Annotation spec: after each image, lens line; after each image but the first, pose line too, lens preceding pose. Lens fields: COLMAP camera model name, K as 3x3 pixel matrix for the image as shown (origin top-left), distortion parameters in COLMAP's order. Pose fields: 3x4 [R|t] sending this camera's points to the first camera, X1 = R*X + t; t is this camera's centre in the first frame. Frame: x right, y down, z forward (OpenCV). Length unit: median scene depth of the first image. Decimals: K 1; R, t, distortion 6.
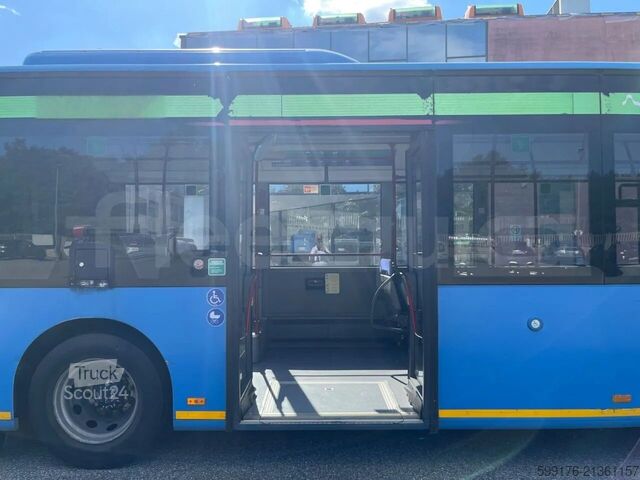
lens RADIAL K [[481.2, 0, 320.0], [0, 481.2, 240.0], [0, 0, 1]] dist [0.023082, 0.000468]
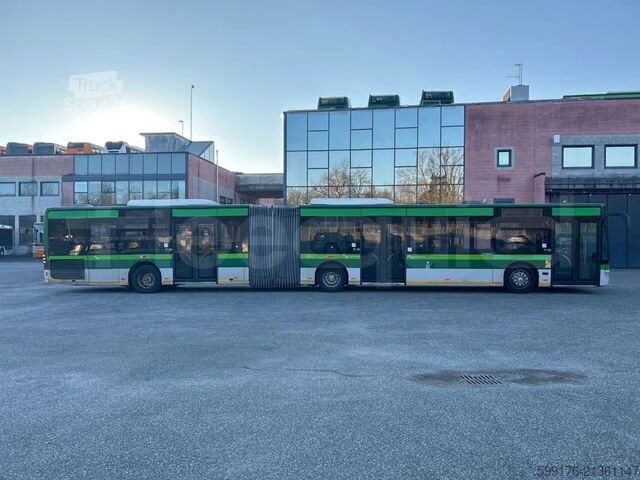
lens RADIAL K [[481.2, 0, 320.0], [0, 481.2, 240.0], [0, 0, 1]] dist [0.023082, 0.000468]
pose [[0.998486, 0.007471, -0.054488, -0.068072], [-0.005409, 0.999267, 0.037894, -0.039013], [0.054731, -0.037542, 0.997795, -0.742193]]
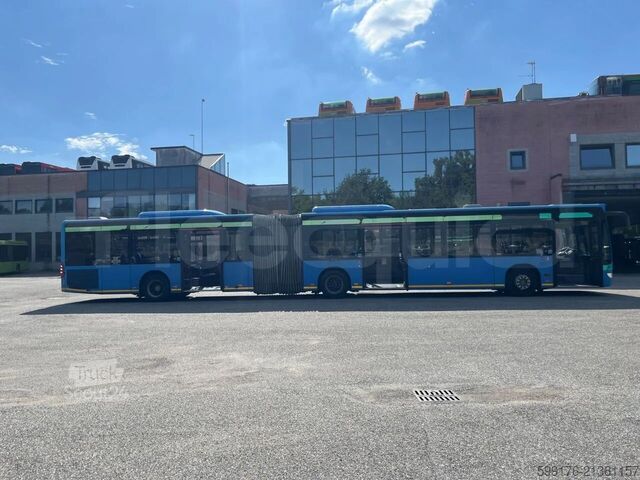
lens RADIAL K [[488.0, 0, 308.2], [0, 488.0, 242.2], [0, 0, 1]] dist [0.004895, -0.004436]
pose [[0.993030, -0.014220, -0.117000, -0.026588], [0.016447, 0.999701, 0.018092, -0.031529], [0.116708, -0.019891, 0.992967, -0.713241]]
